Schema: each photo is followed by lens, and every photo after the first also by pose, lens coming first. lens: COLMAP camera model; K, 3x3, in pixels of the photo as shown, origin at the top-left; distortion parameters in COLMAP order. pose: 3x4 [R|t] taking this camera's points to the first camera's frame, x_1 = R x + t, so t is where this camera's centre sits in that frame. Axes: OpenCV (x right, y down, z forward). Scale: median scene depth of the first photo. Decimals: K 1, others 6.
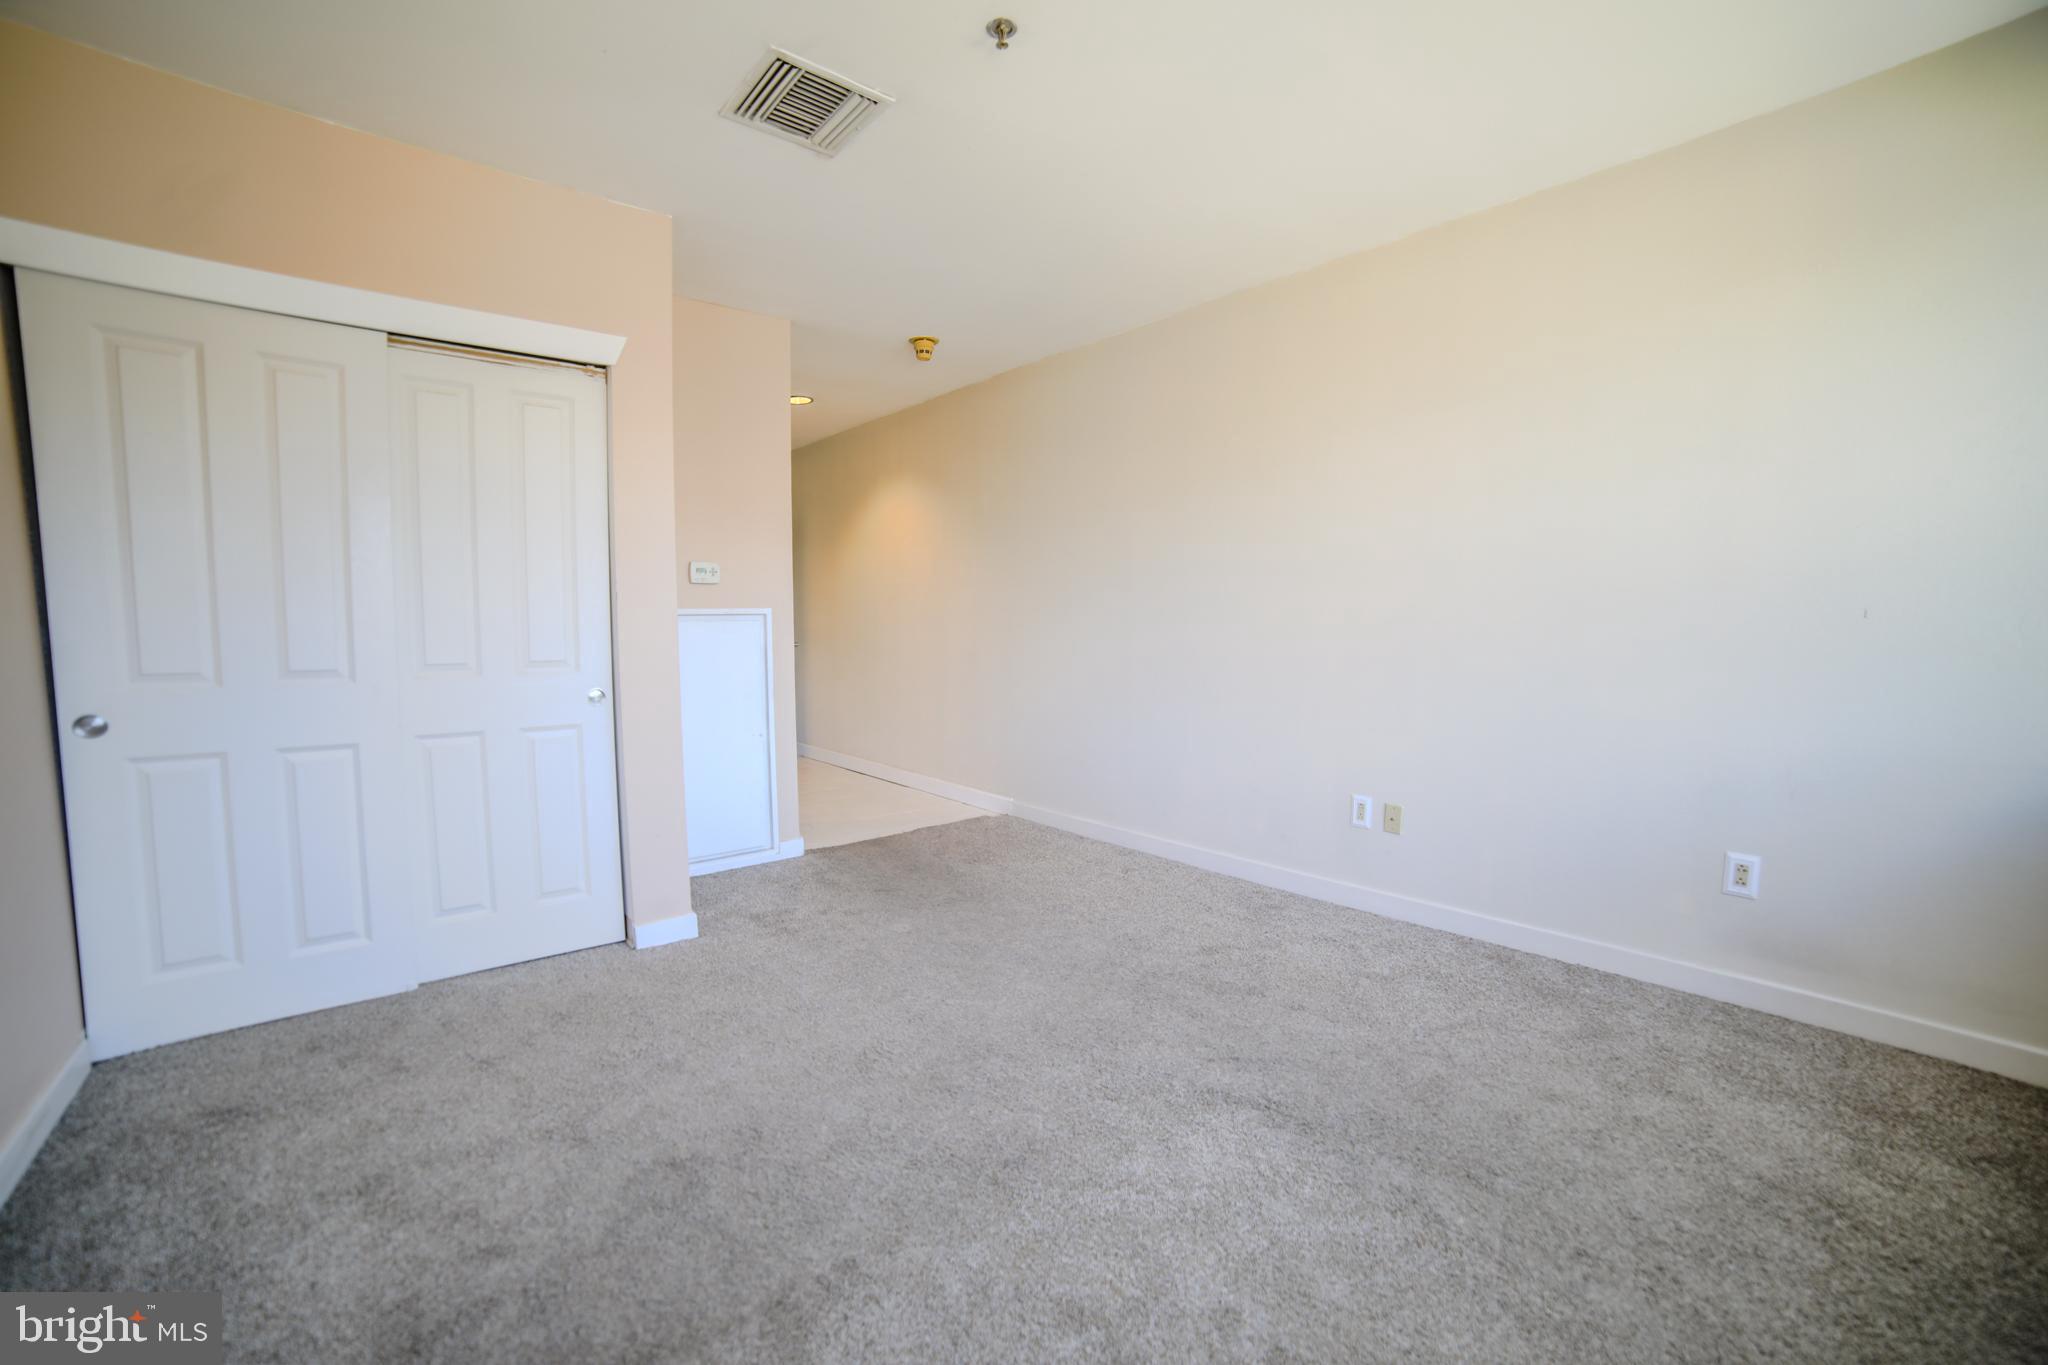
lens RADIAL K [[857.9, 0, 1026.9], [0, 857.9, 689.3], [0, 0, 1]] dist [-0.076819, 0.000442]
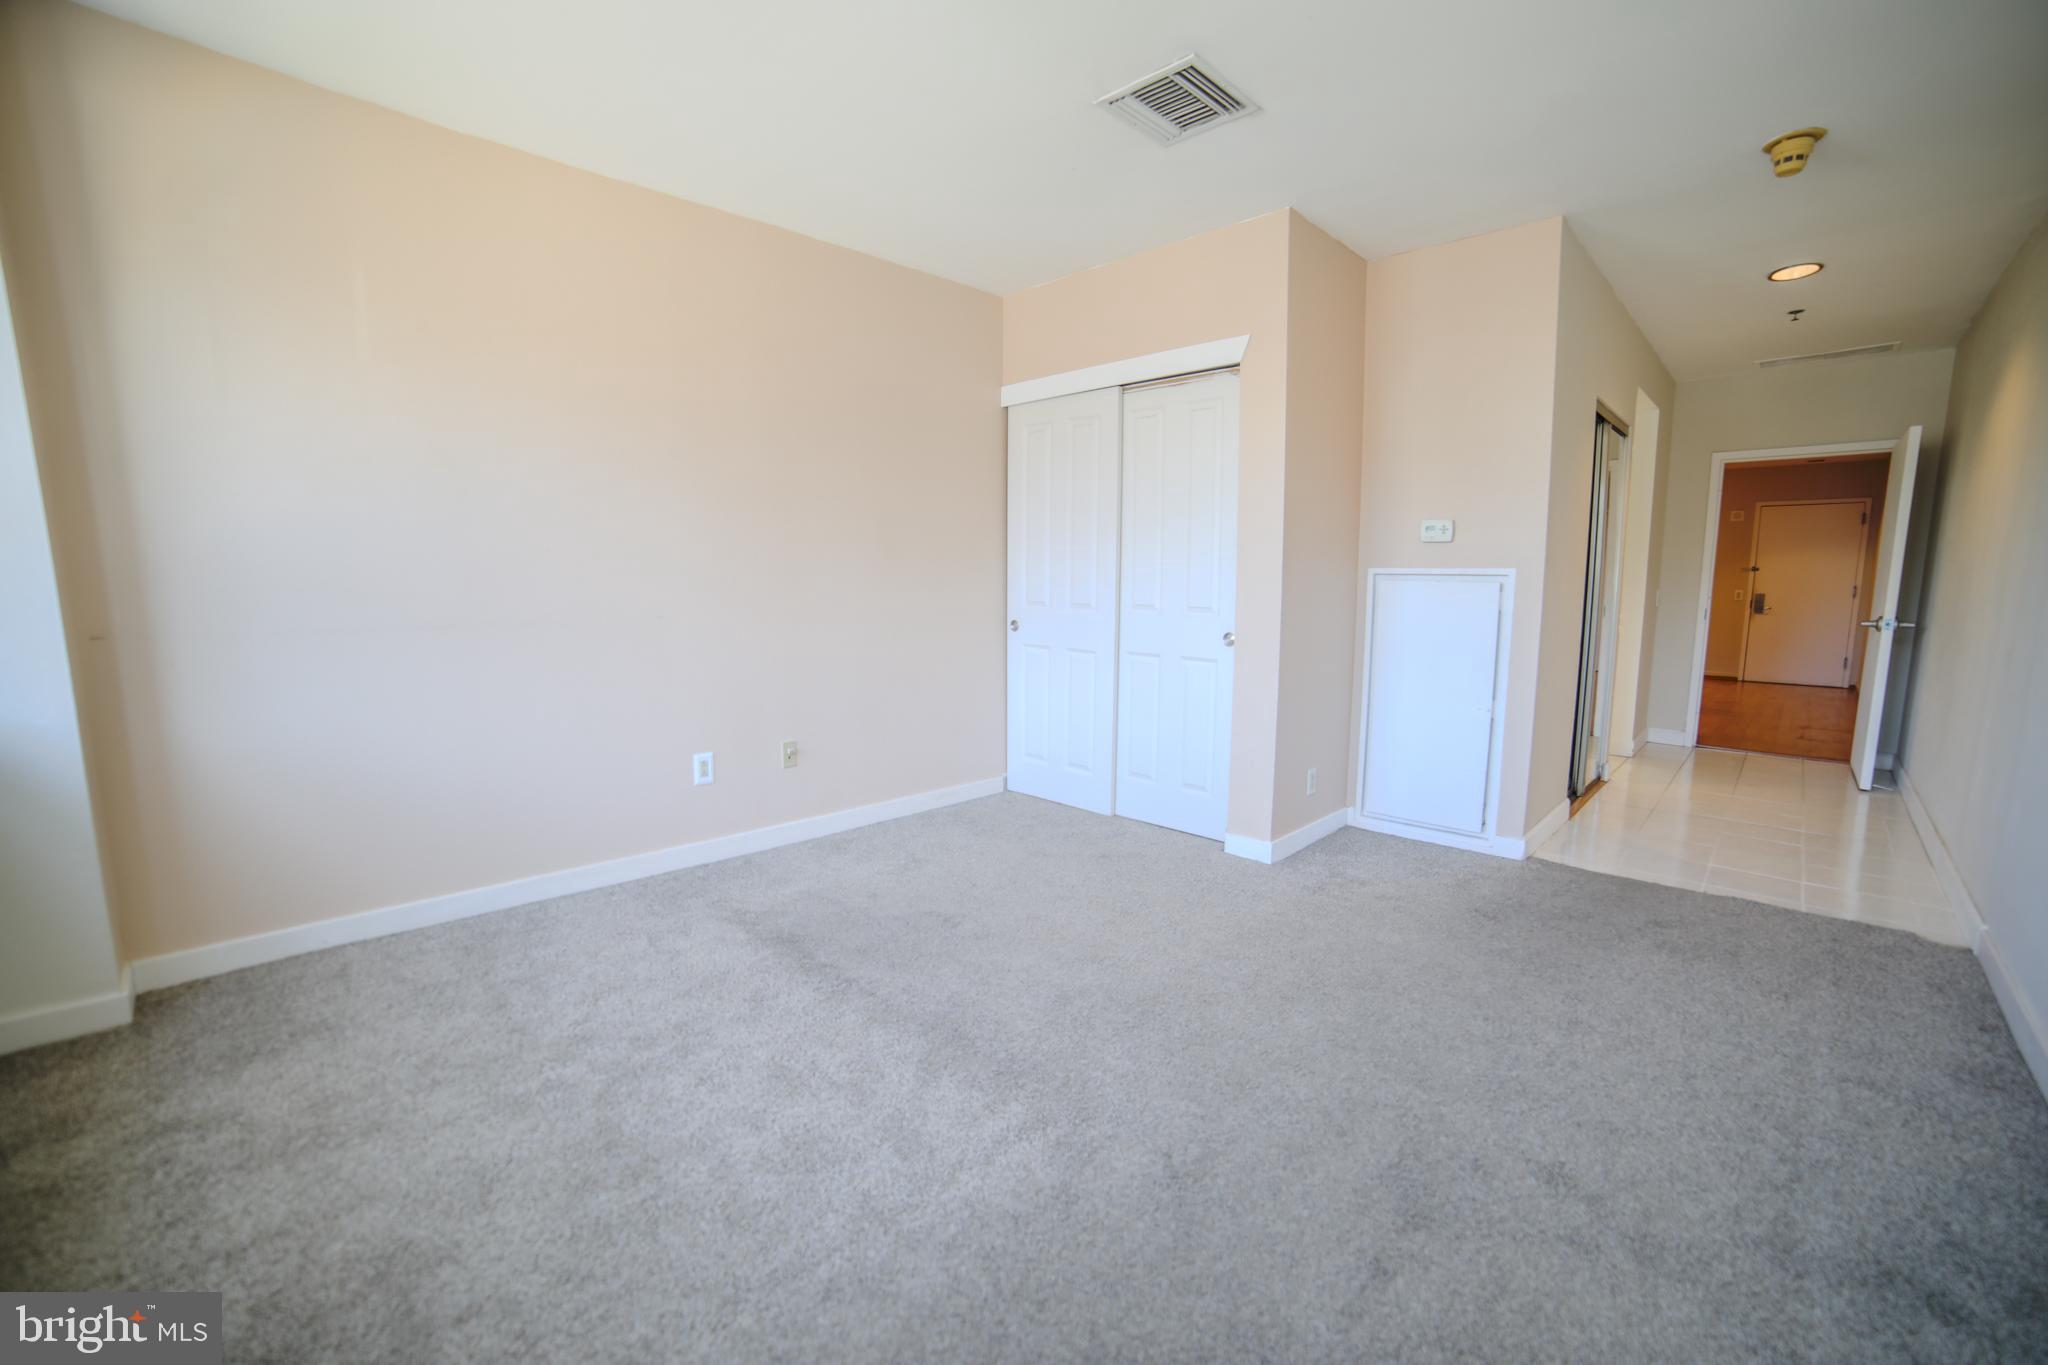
lens RADIAL K [[837.7, 0, 1026.5], [0, 837.7, 685.0], [0, 0, 1]] dist [-0.110073, 0.040255]
pose [[0.085764, 0.124326, -0.988528, 0.572754], [-0.089950, 0.989098, 0.116593, -0.033428], [0.992247, 0.078918, 0.096012, 0.513589]]
